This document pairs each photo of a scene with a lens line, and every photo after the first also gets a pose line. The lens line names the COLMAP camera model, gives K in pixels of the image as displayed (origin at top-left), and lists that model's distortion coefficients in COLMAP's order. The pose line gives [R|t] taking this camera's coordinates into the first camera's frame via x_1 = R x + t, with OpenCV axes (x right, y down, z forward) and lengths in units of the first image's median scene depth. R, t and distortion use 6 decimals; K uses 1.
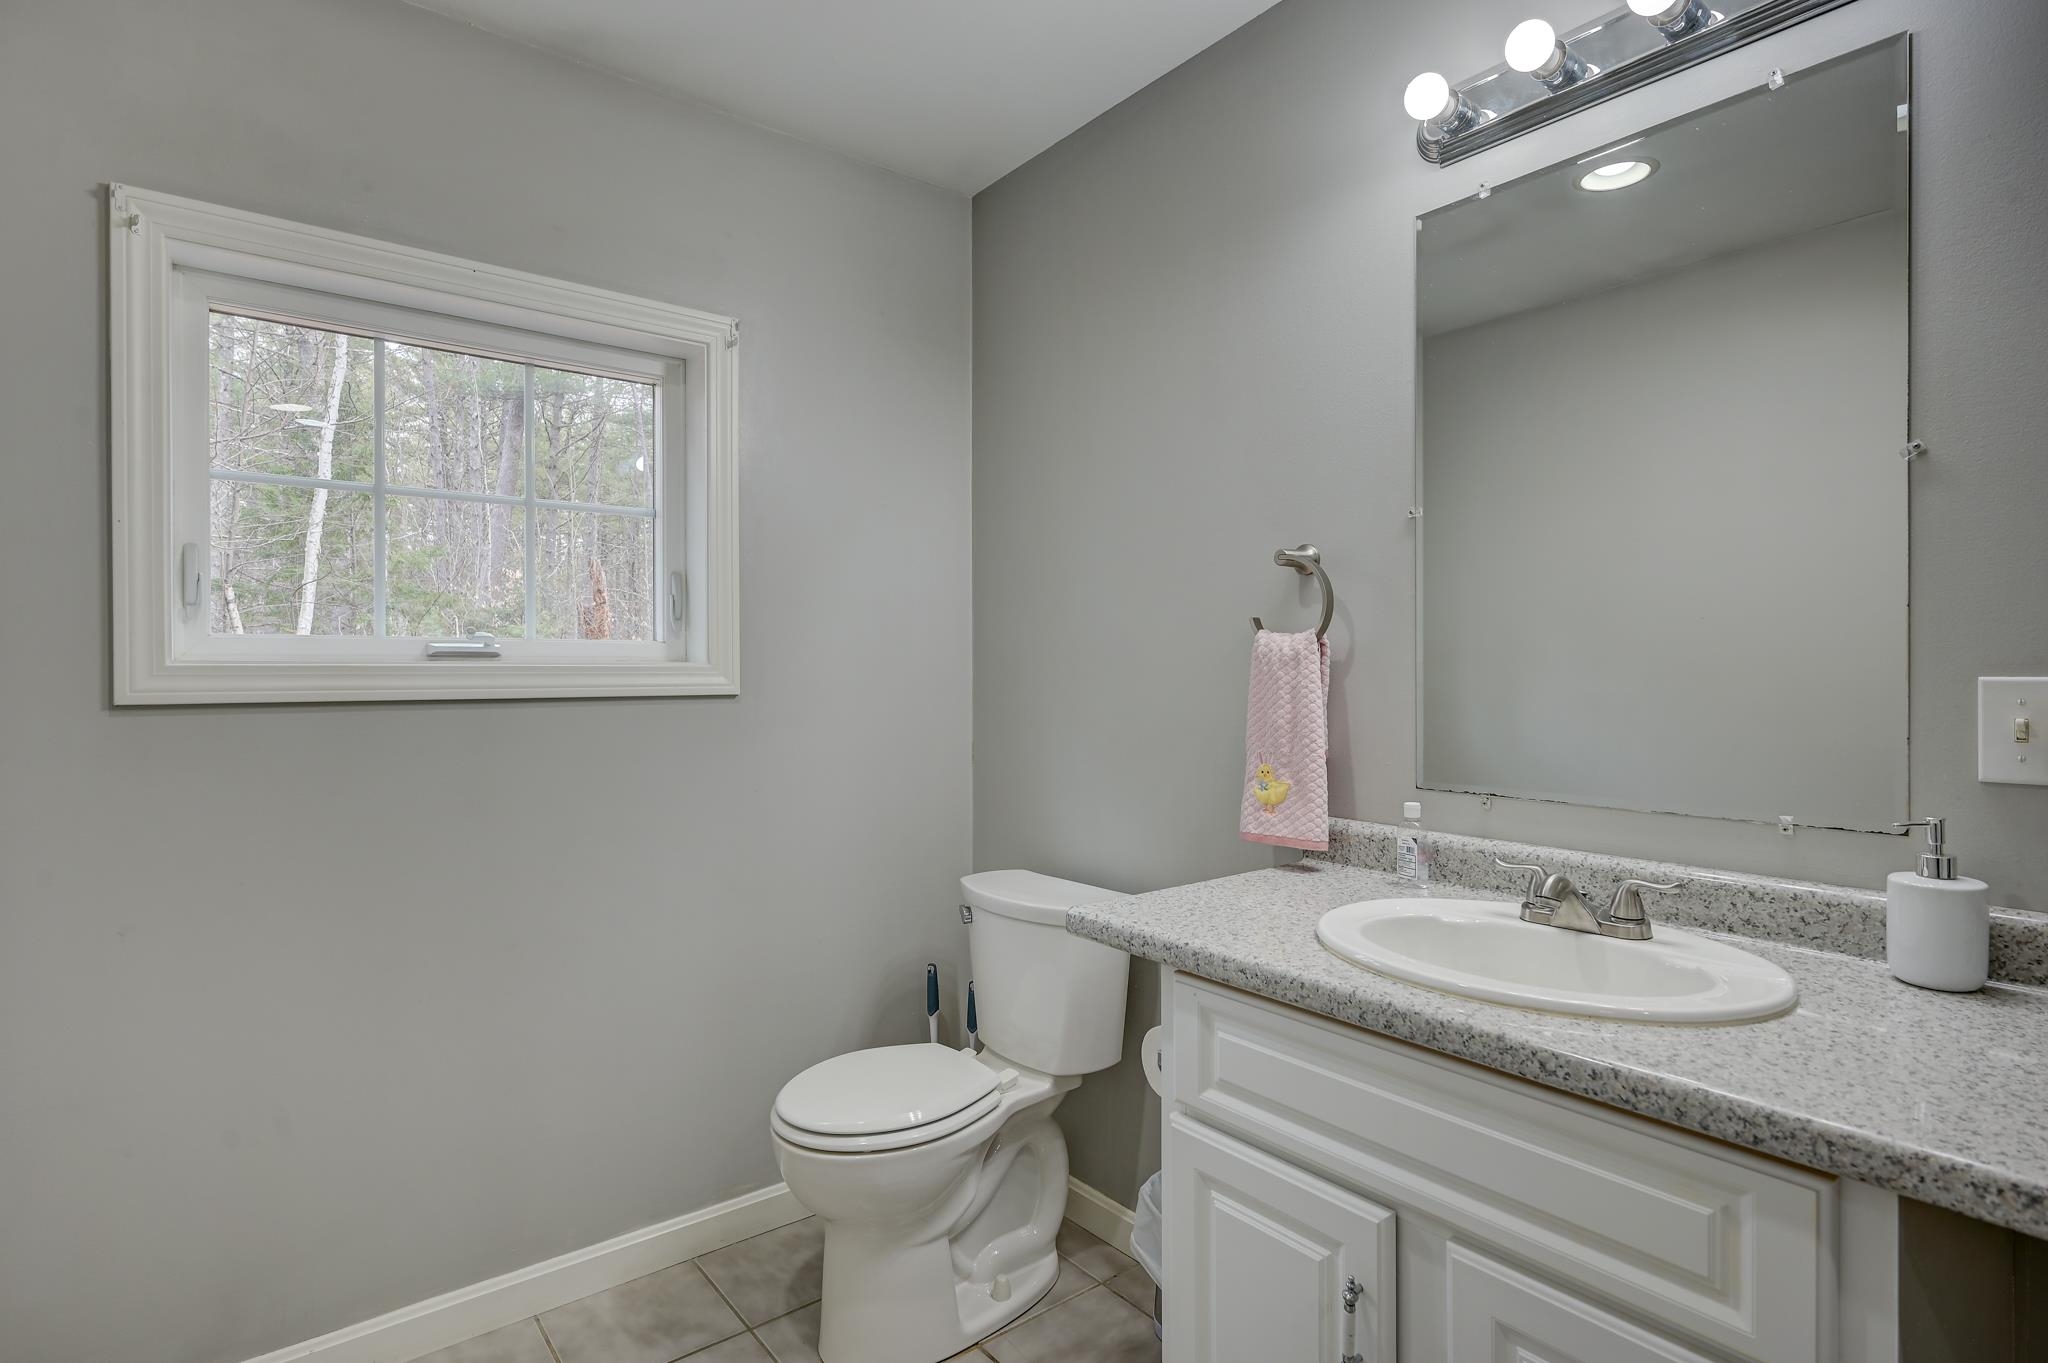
lens RADIAL K [[1009.7, 0, 1024.9], [0, 1009.7, 675.9], [0, 0, 1]] dist [-0.000856, -0.000352]
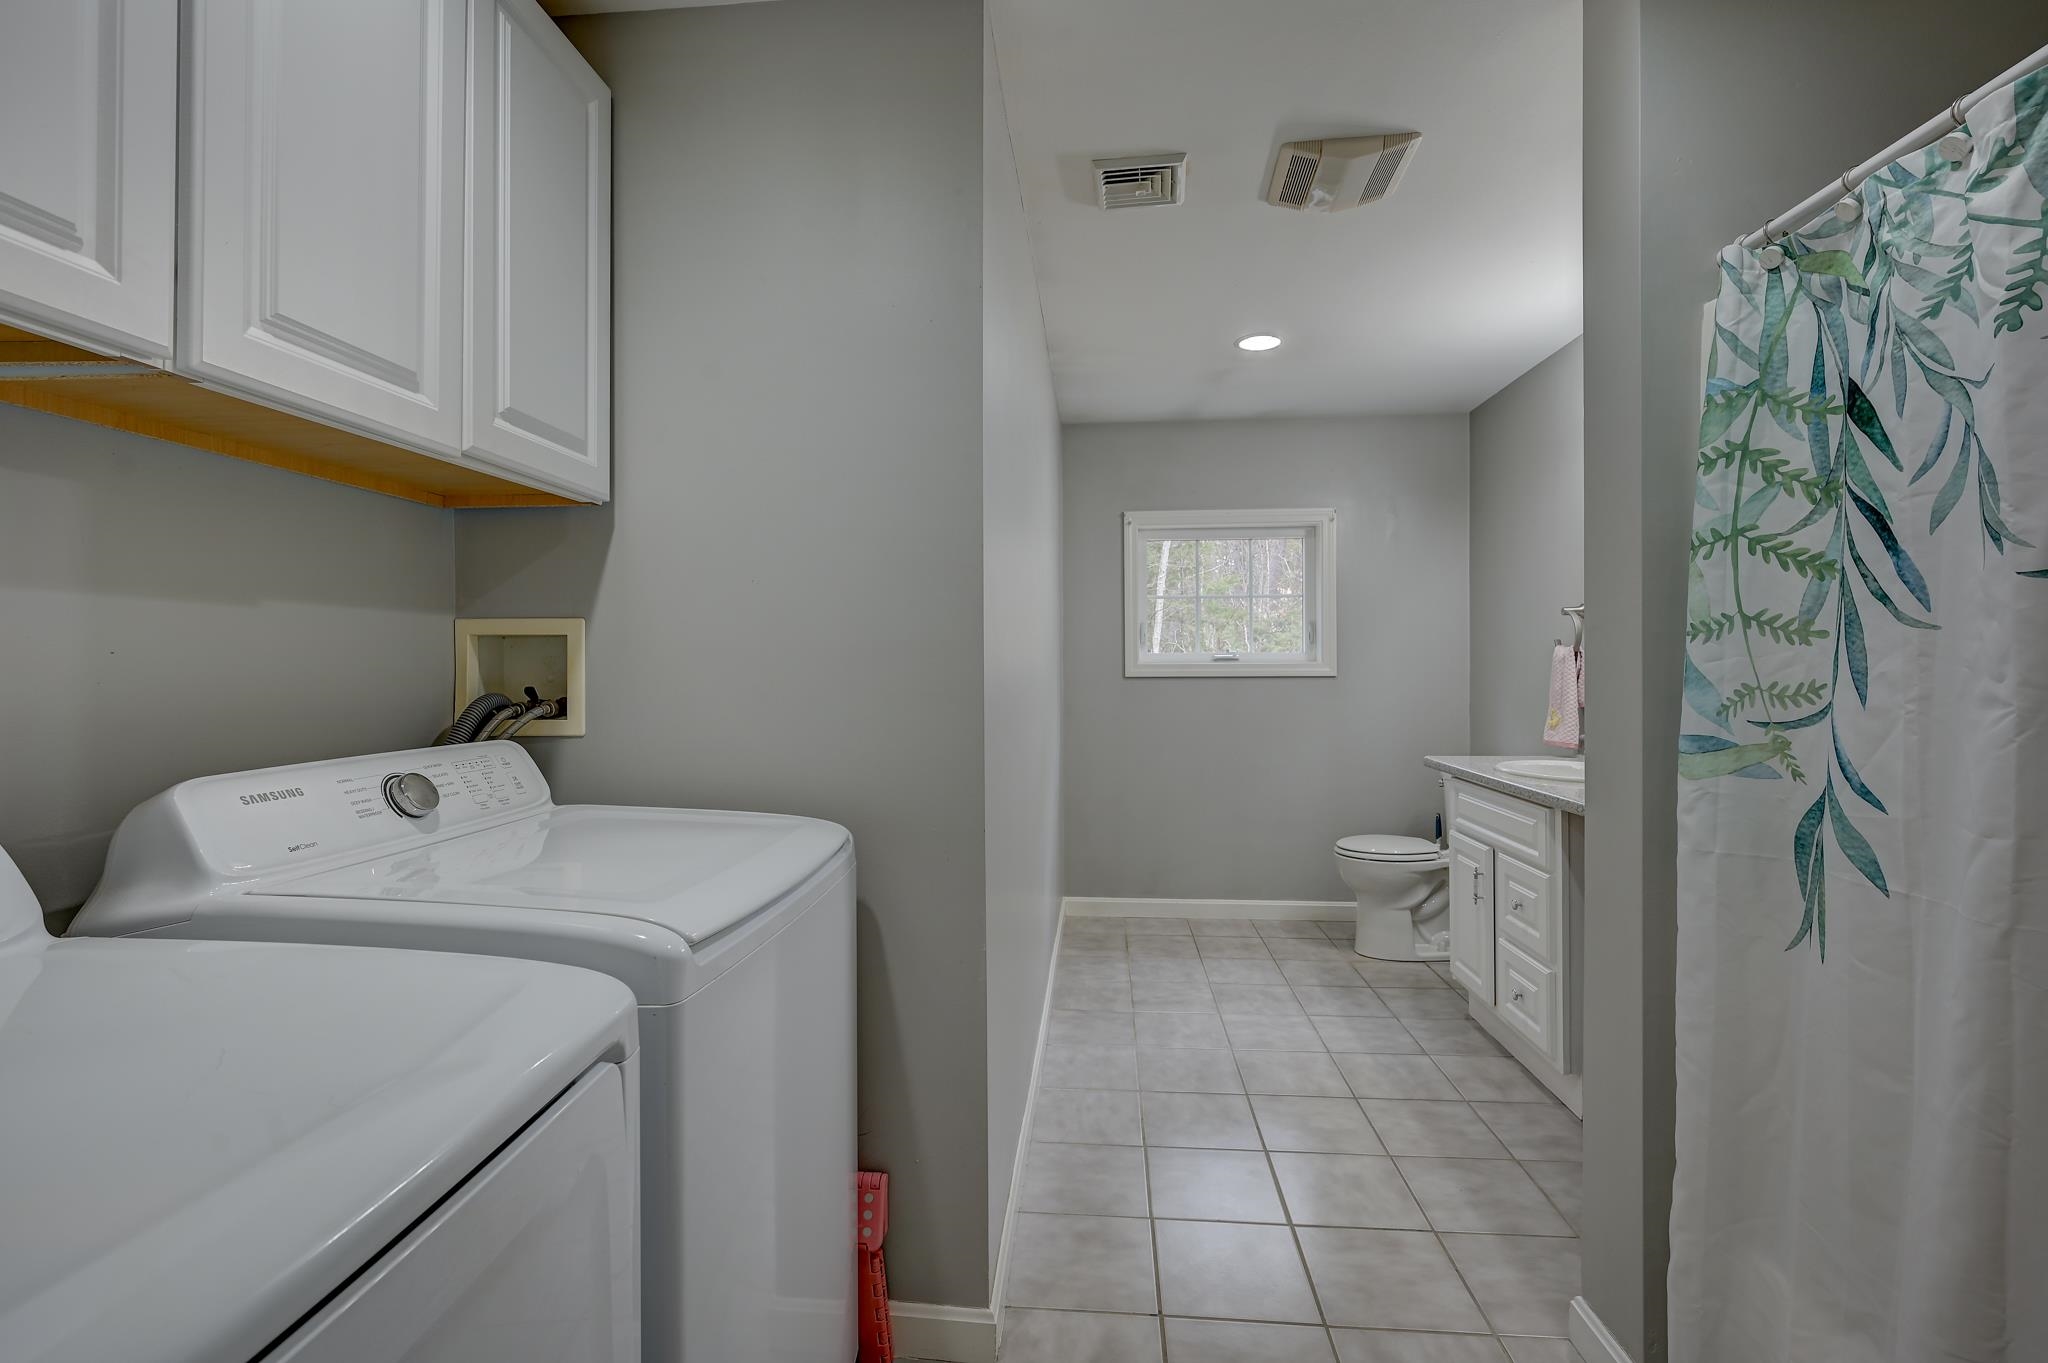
lens RADIAL K [[888.3, 0, 1022.5], [0, 888.3, 668.7], [0, 0, 1]] dist [-0.000805, 0.000702]
pose [[0.722186, -0.000849, -0.691698, 0.588653], [0.000624, 1.000000, -0.000576, 0.003006], [0.691699, -0.000015, 0.722186, -0.921101]]
